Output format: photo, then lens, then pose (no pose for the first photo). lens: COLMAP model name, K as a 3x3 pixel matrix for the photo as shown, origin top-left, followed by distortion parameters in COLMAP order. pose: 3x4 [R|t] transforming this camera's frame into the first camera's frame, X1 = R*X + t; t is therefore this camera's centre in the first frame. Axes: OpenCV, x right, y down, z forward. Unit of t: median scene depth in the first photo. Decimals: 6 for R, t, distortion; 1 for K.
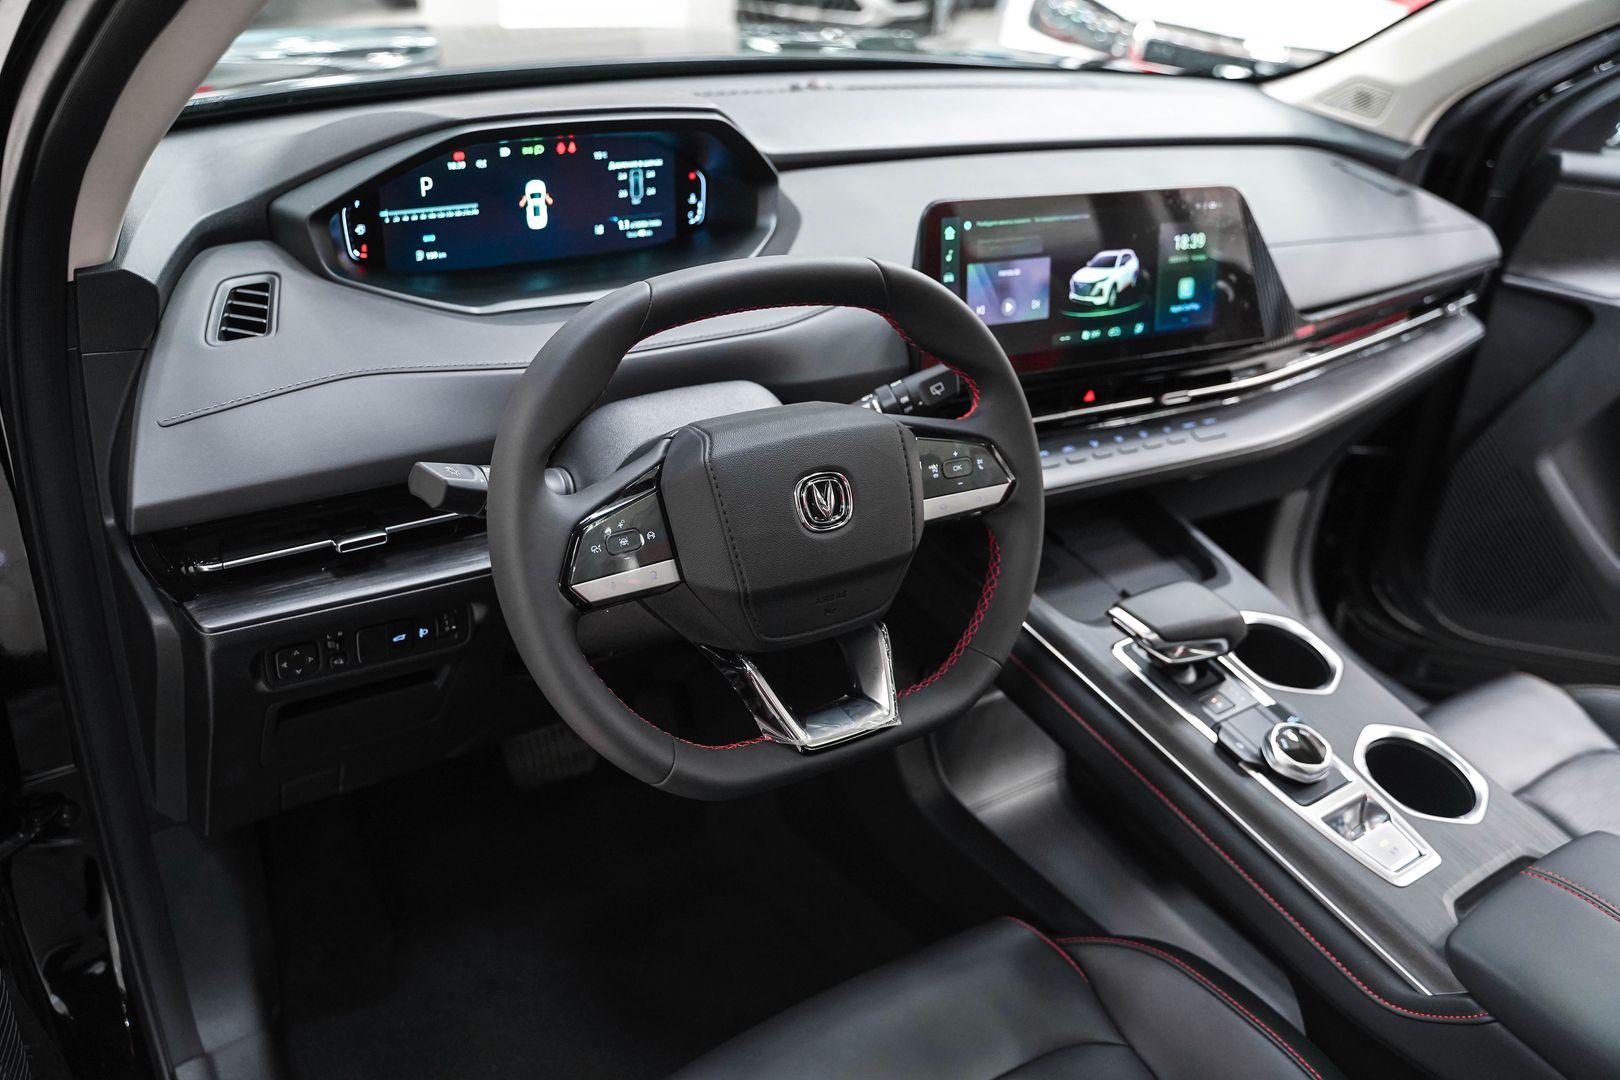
lens RADIAL K [[1291.5, 0, 820.4], [0, 1291.5, 548.1], [0, 0, 1]] dist [-0.091773, 0.041454]
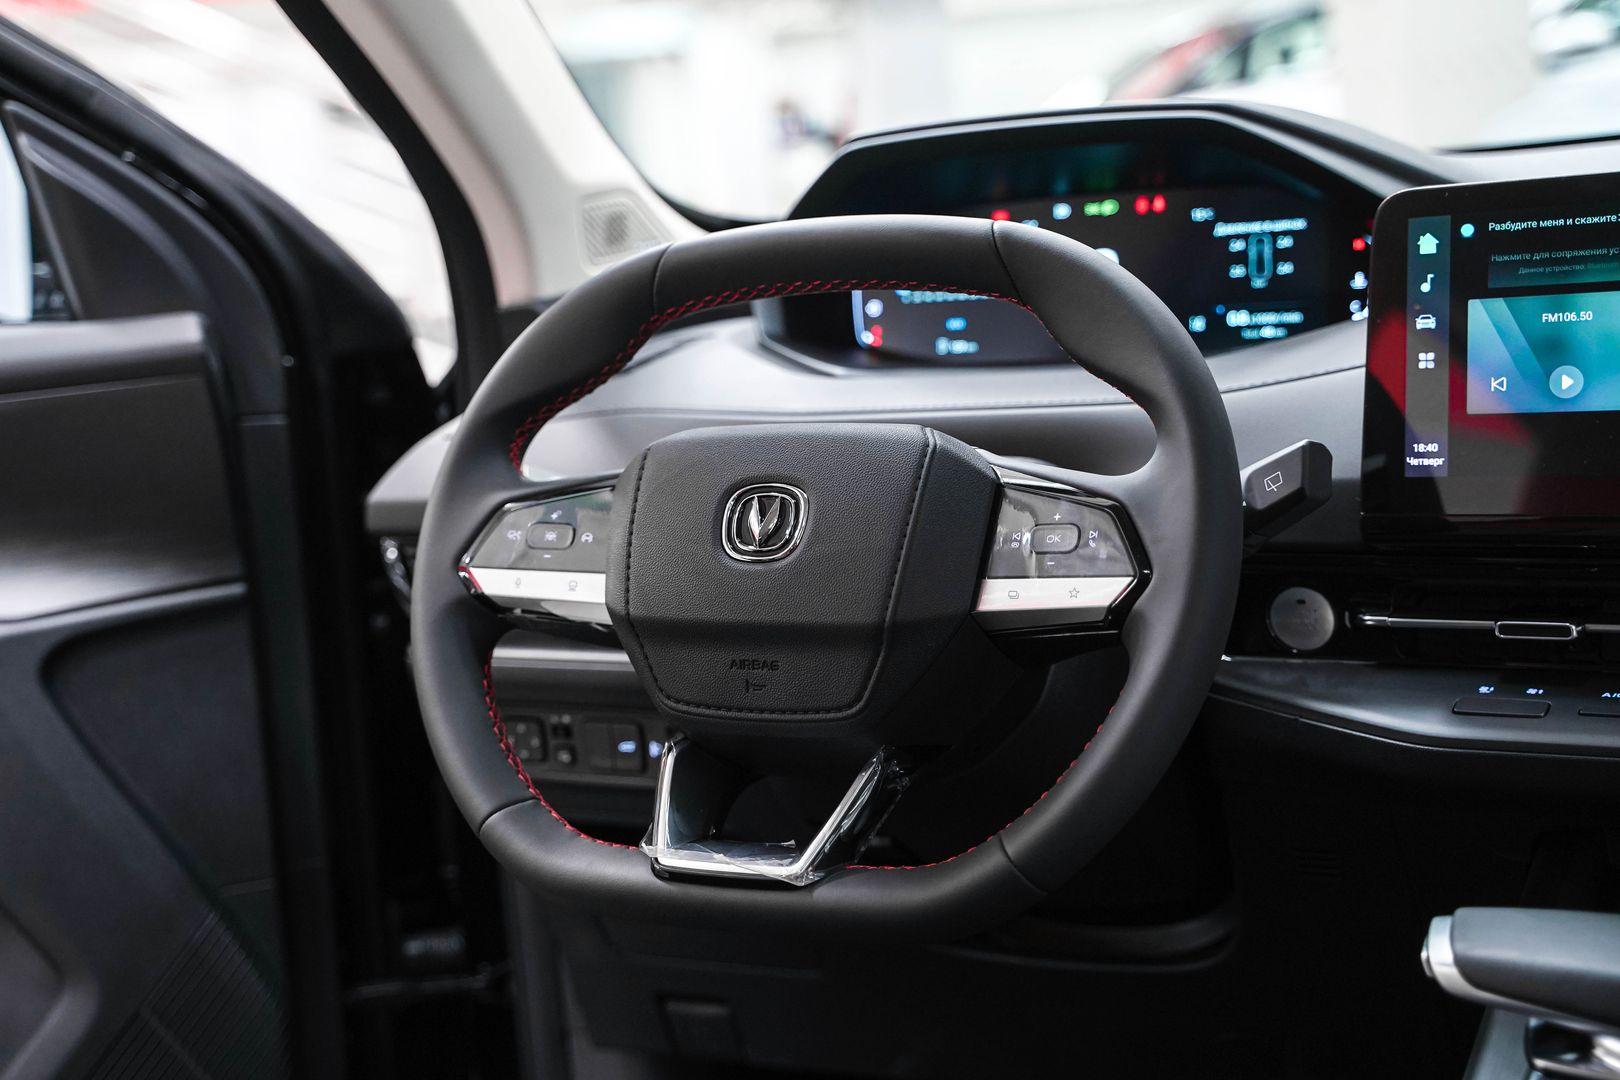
lens RADIAL K [[2312.0, 0, 797.1], [0, 2312.0, 539.2], [0, 0, 1]] dist [0.107048, 0.000000]
pose [[0.479155, 0.009780, -0.877676, 0.828065], [-0.318036, 0.933923, -0.163221, 0.127455], [0.818085, 0.357341, 0.450604, 0.331868]]
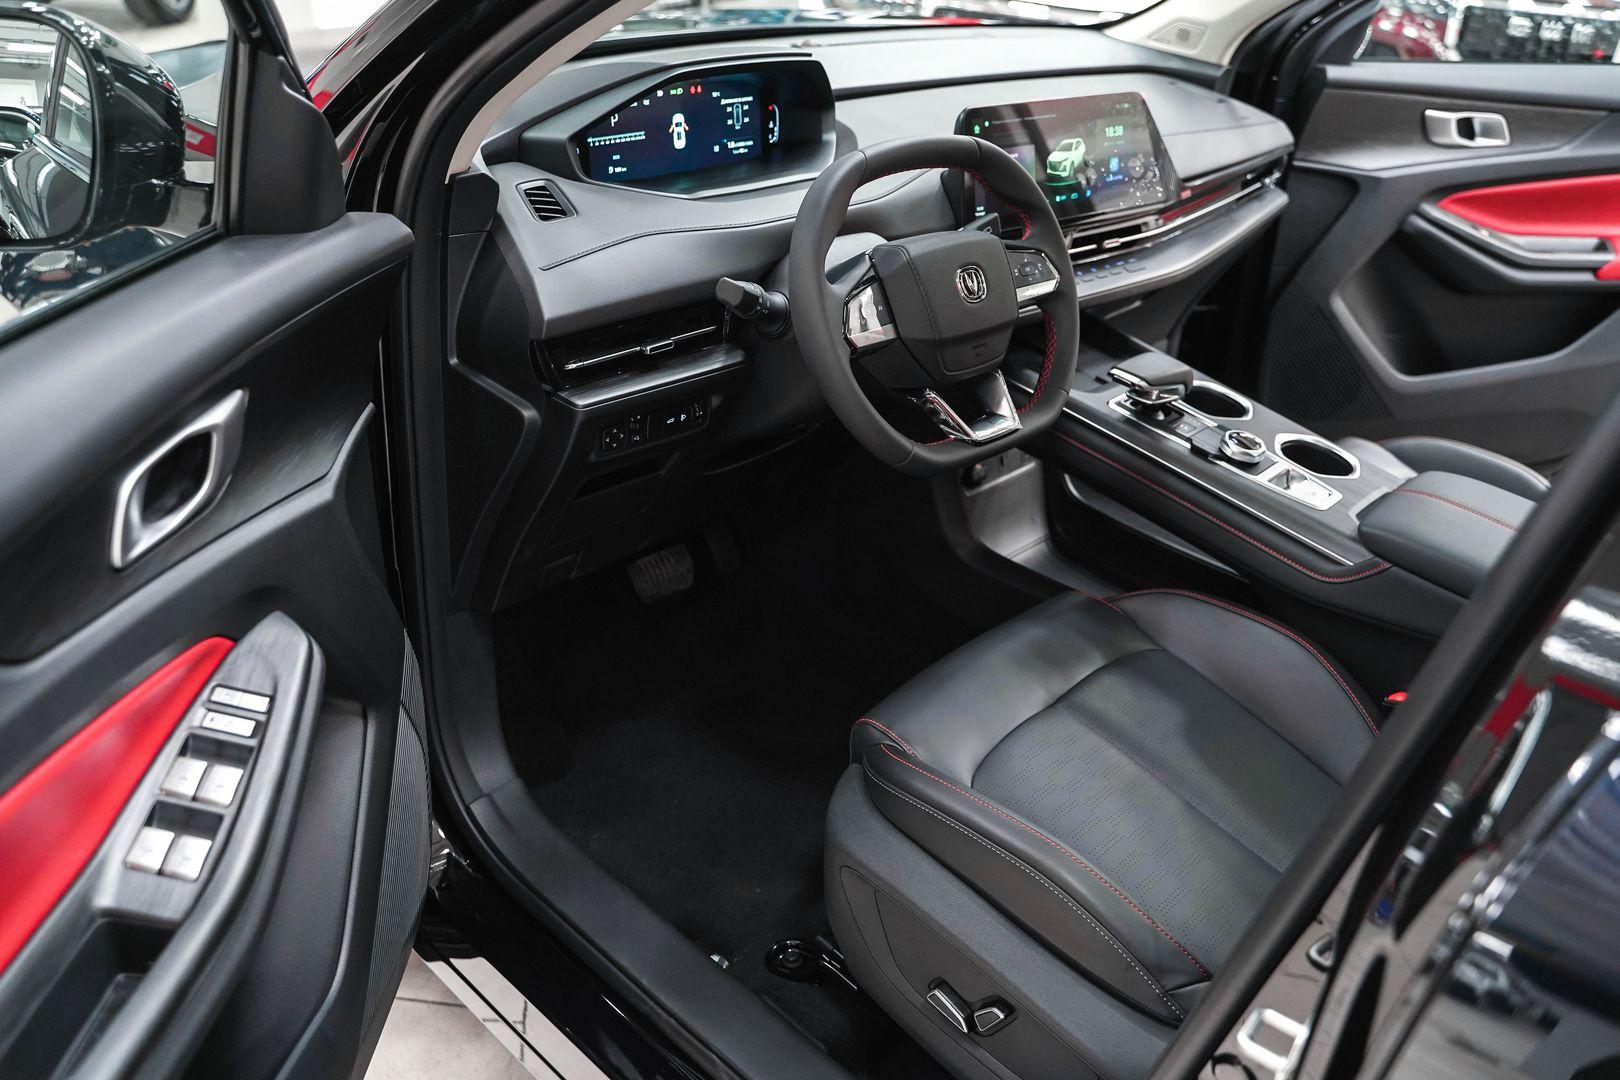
lens RADIAL K [[1291.5, 0, 818.5], [0, 1291.5, 537.9], [0, 0, 1]] dist [-0.091773, 0.041454]
pose [[0.979471, -0.118214, 0.163287, -0.353359], [0.118079, 0.992948, 0.010567, 0.174165], [-0.163384, 0.008931, 0.986522, -0.394586]]
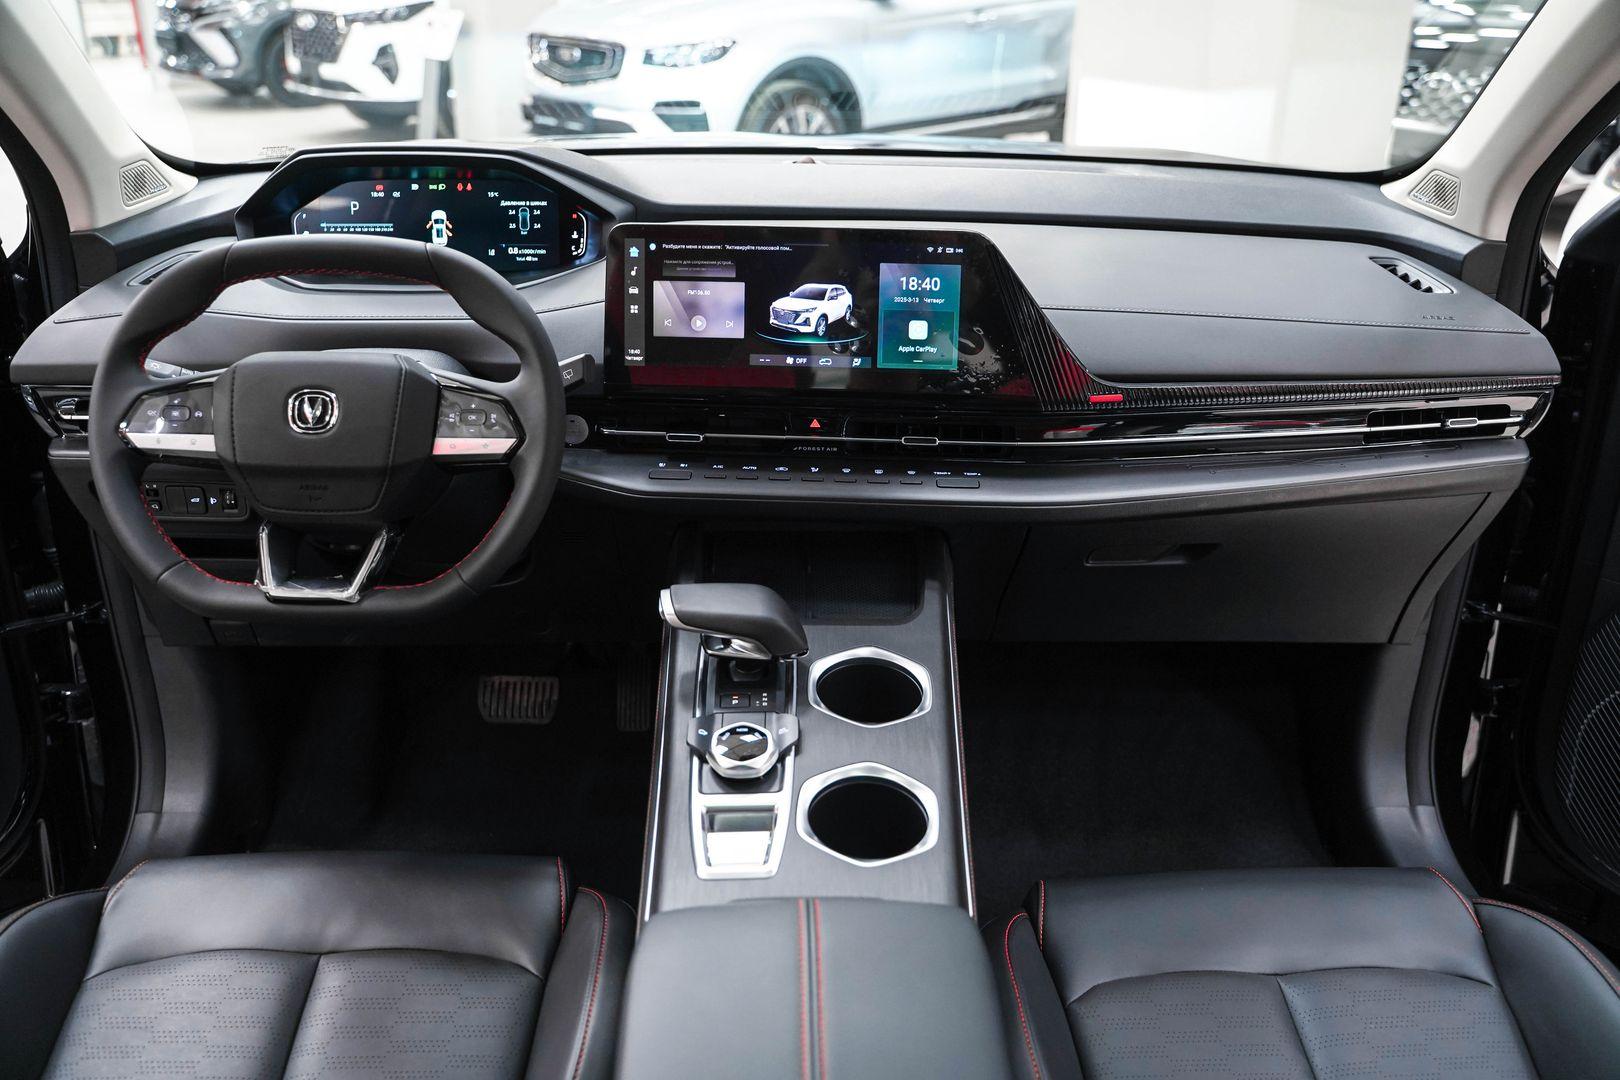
lens RADIAL K [[1291.5, 0, 797.9], [0, 1291.5, 526.4], [0, 0, 1]] dist [-0.091773, 0.041454]
pose [[0.837976, 0.146079, -0.525792, 0.826687], [-0.218292, 0.972791, -0.077634, 0.052239], [0.500144, 0.179832, 0.847063, 0.123920]]
